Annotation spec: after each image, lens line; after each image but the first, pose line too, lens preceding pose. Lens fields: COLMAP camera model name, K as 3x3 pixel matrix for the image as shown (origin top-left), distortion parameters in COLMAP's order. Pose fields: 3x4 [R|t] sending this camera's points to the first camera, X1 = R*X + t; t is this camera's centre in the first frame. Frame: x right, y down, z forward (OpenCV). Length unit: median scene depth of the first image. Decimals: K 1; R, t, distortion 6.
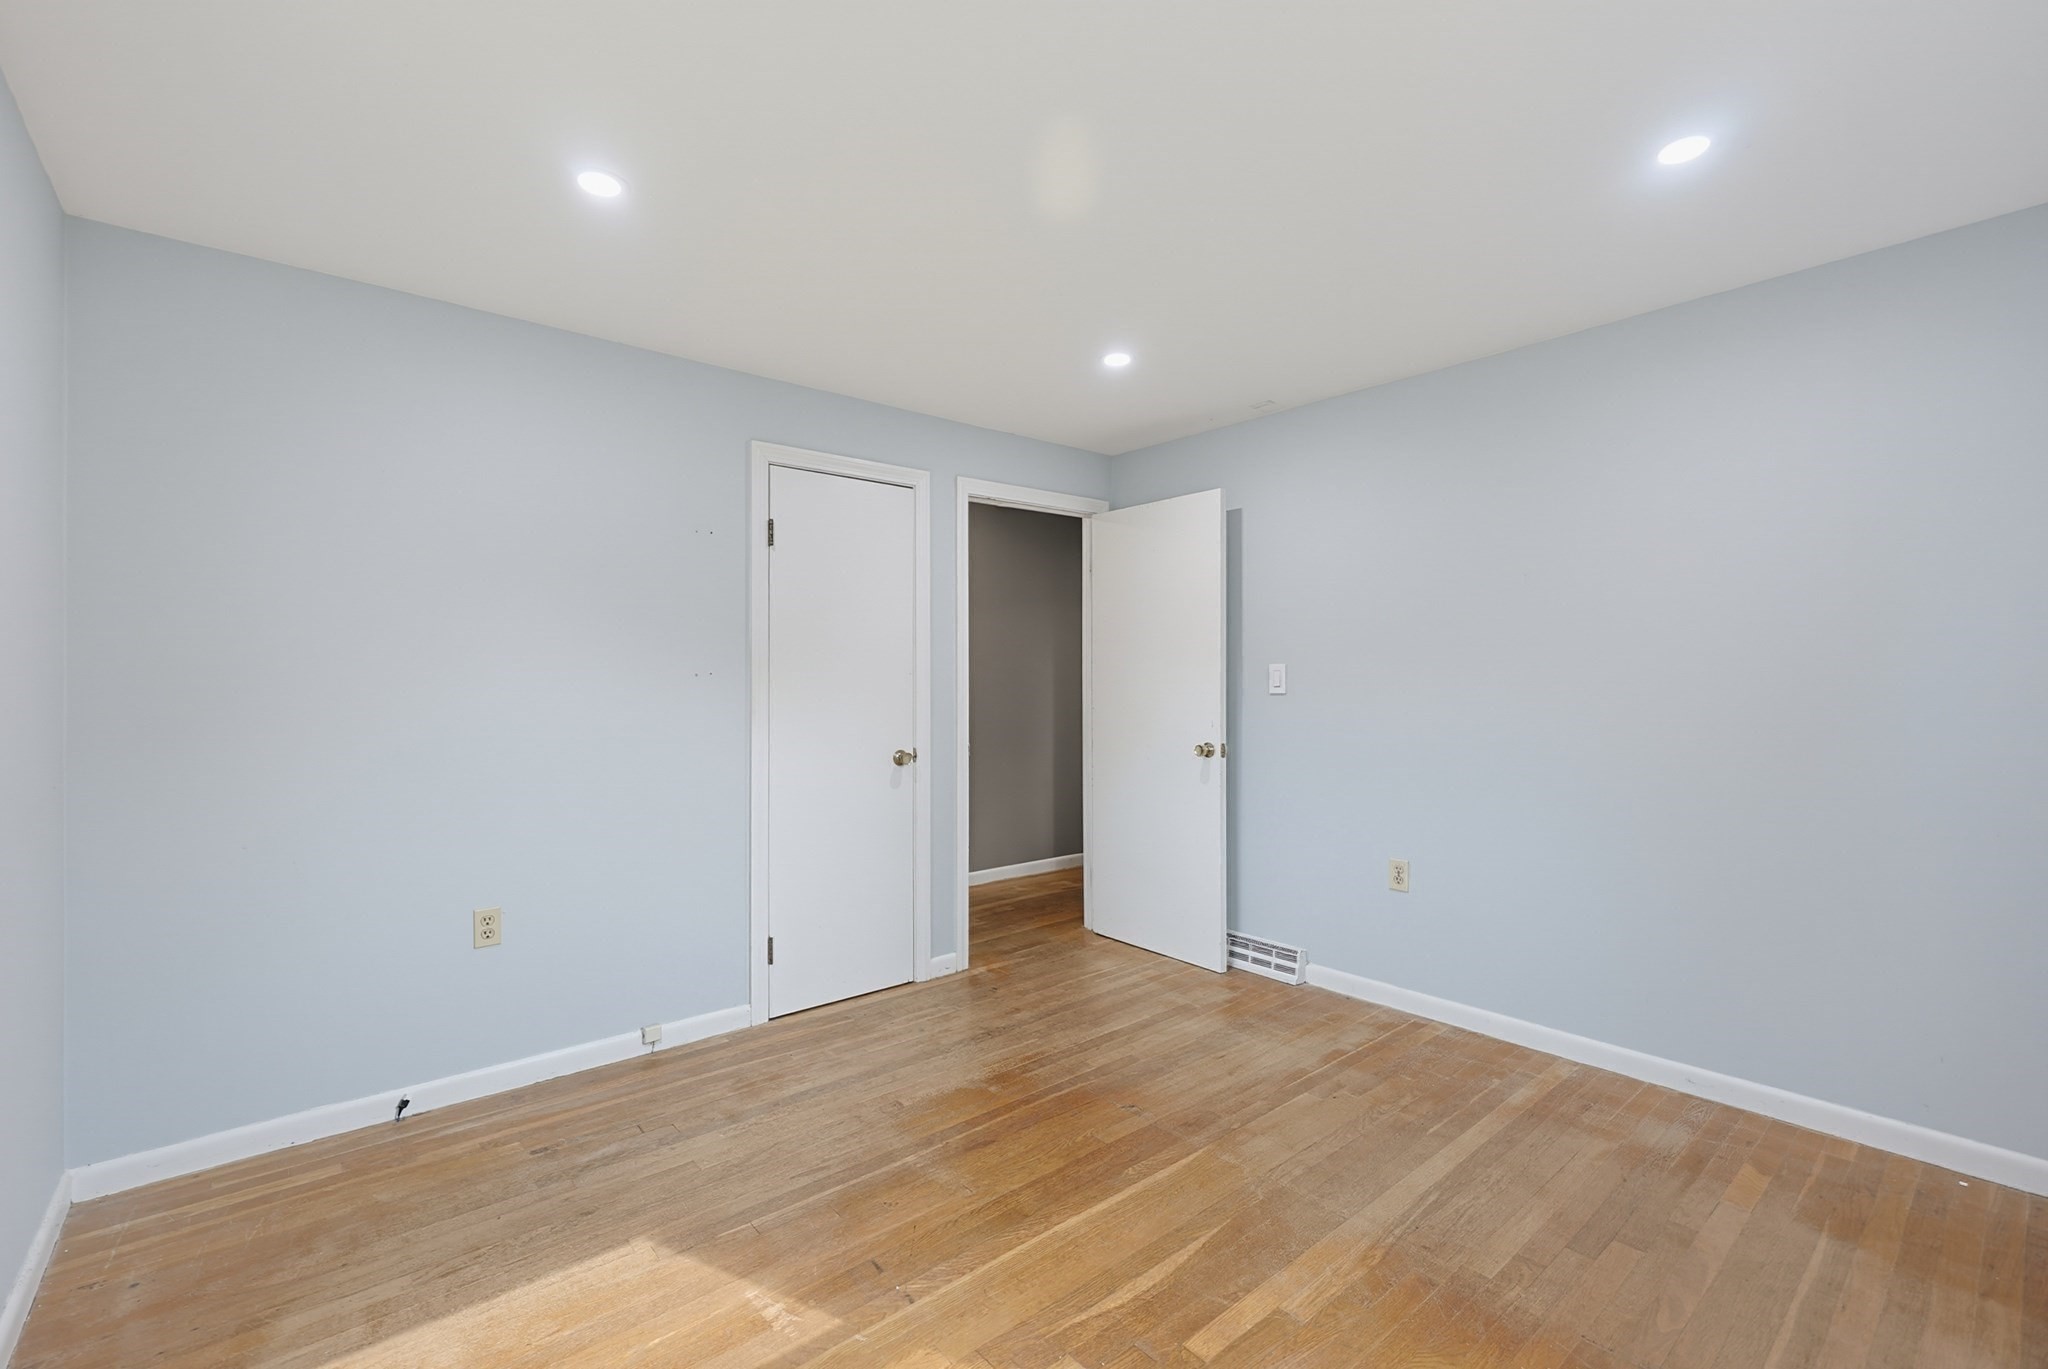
lens RADIAL K [[890.3, 0, 1019.0], [0, 890.3, 682.7], [0, 0, 1]] dist [0.001704, 0.000368]
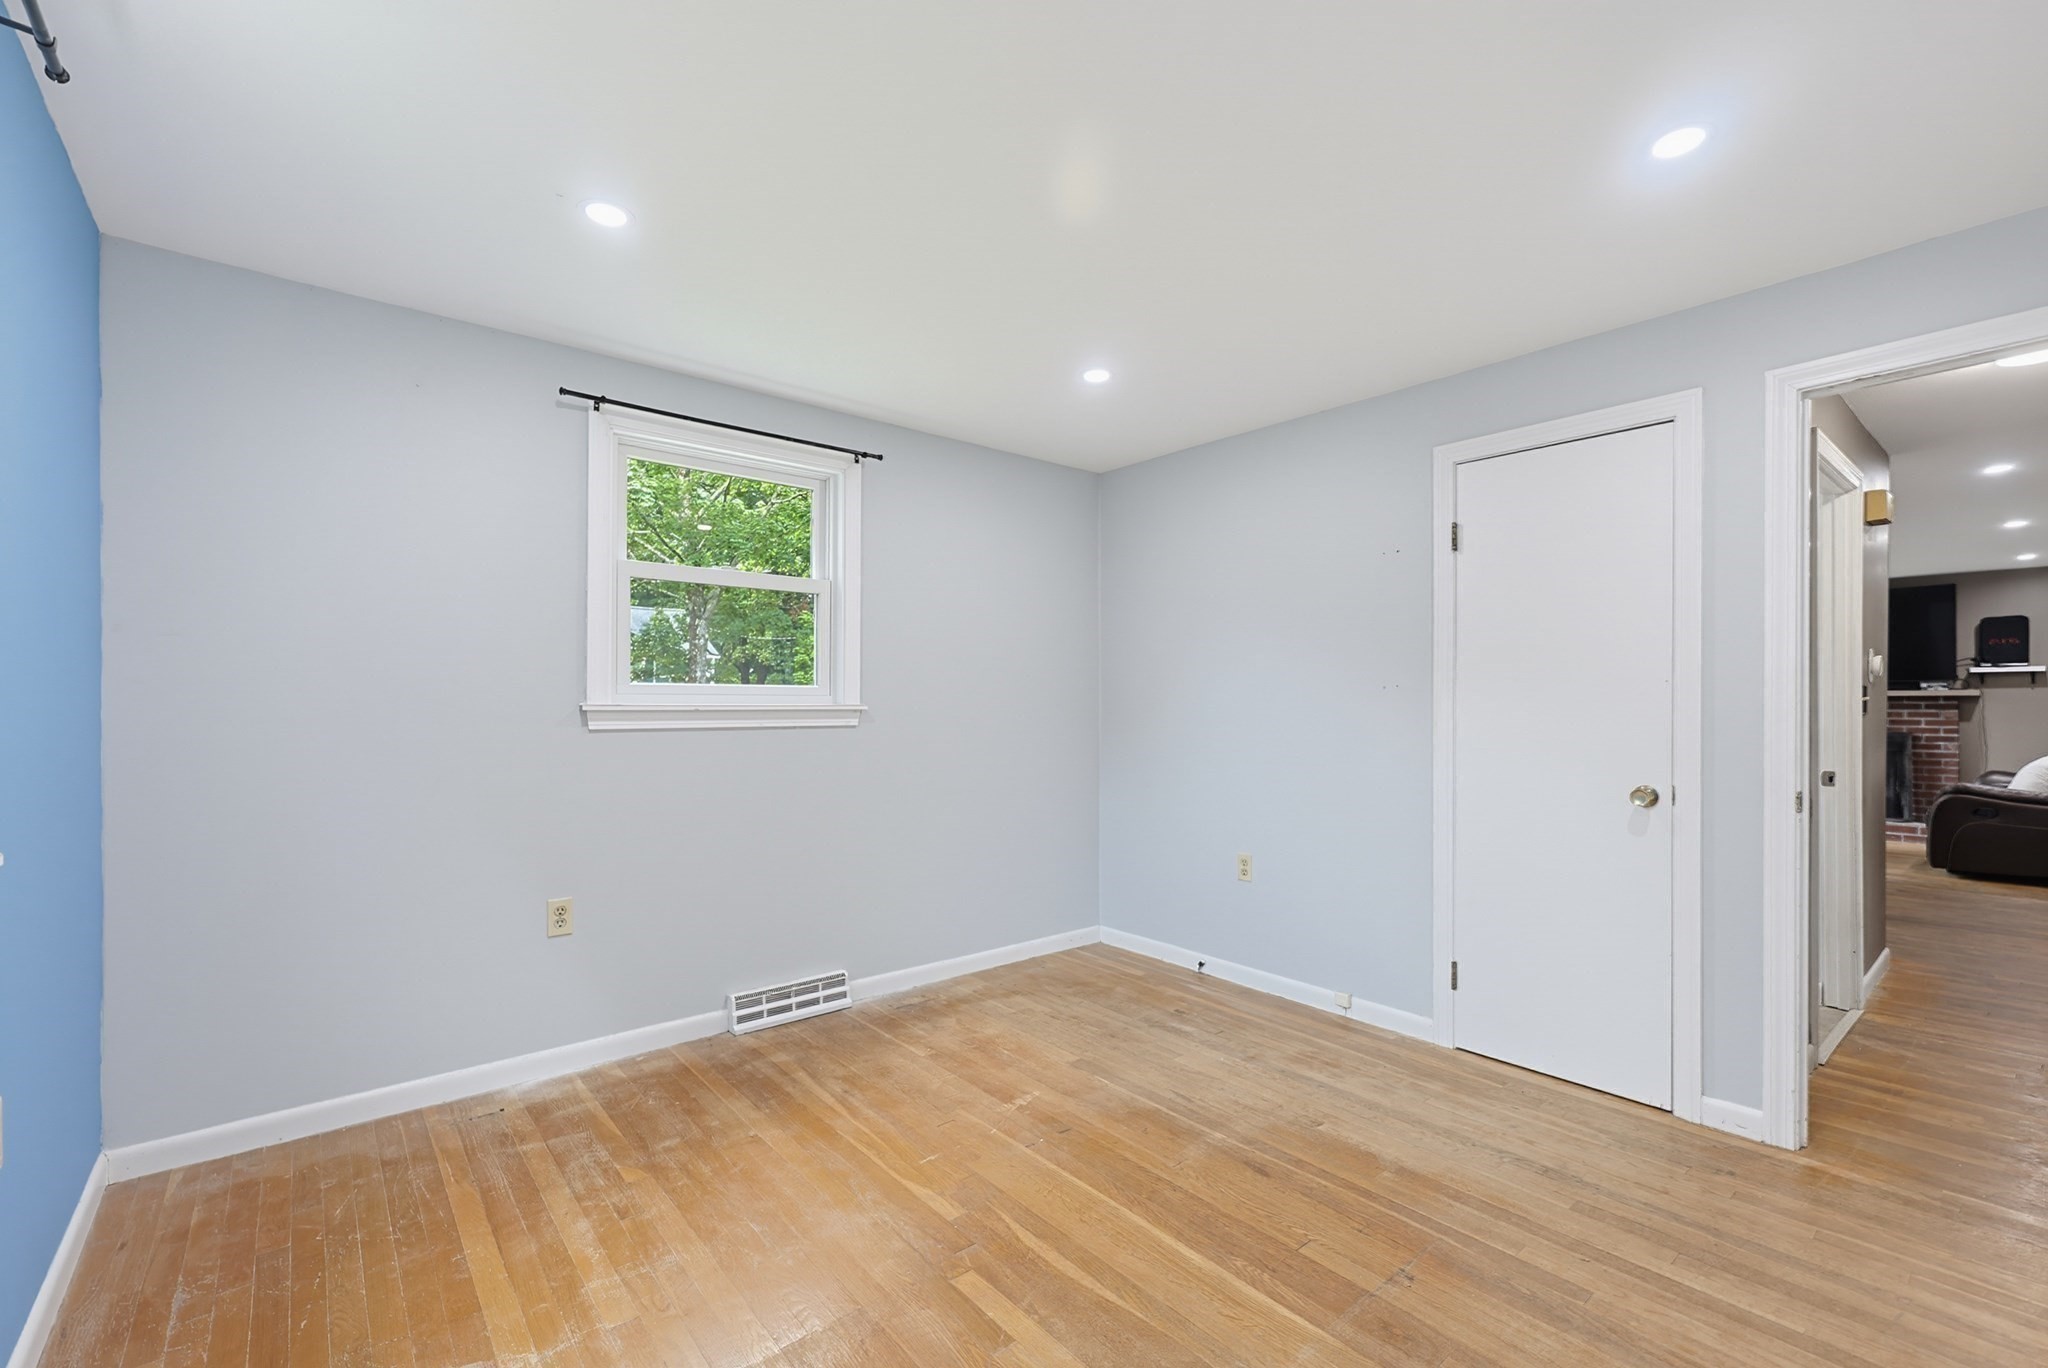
lens RADIAL K [[890.3, 0, 1021.1], [0, 890.3, 691.3], [0, 0, 1]] dist [0.001704, 0.000368]
pose [[-0.017529, -0.004302, -0.999837, 0.822534], [0.000550, 0.999991, -0.004312, 0.001927], [0.999846, -0.000625, -0.017527, 0.669418]]
